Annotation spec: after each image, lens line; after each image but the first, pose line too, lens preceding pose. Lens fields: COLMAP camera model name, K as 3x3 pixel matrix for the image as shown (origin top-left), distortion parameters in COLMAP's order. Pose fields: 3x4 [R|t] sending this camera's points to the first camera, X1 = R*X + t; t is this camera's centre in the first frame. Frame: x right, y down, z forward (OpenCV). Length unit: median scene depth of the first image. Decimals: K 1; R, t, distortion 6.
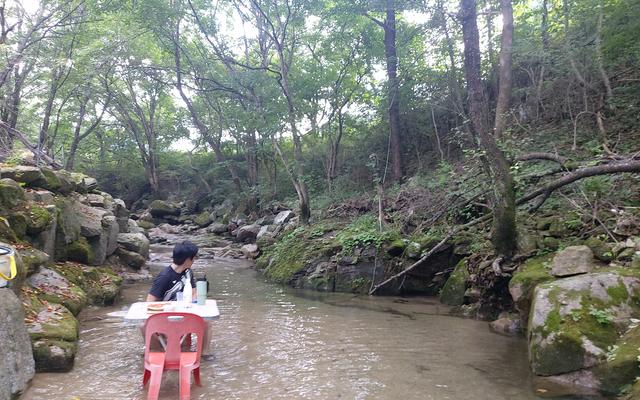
lens RADIAL K [[475.4, 0, 320.0], [0, 475.4, 200.0], [0, 0, 1]] dist [-0.000430, -0.000694]
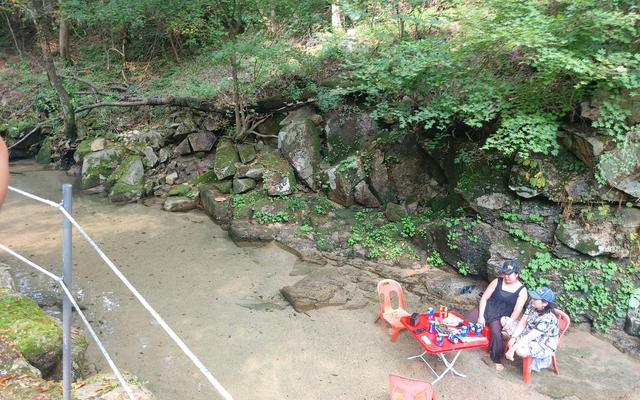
lens RADIAL K [[475.4, 0, 320.0], [0, 475.4, 200.0], [0, 0, 1]] dist [-0.000430, -0.000694]
pose [[0.680581, -0.167703, 0.713221, -0.411194], [-0.083422, 0.949384, 0.302838, -0.361799], [-0.727908, -0.265604, 0.632143, -1.213496]]
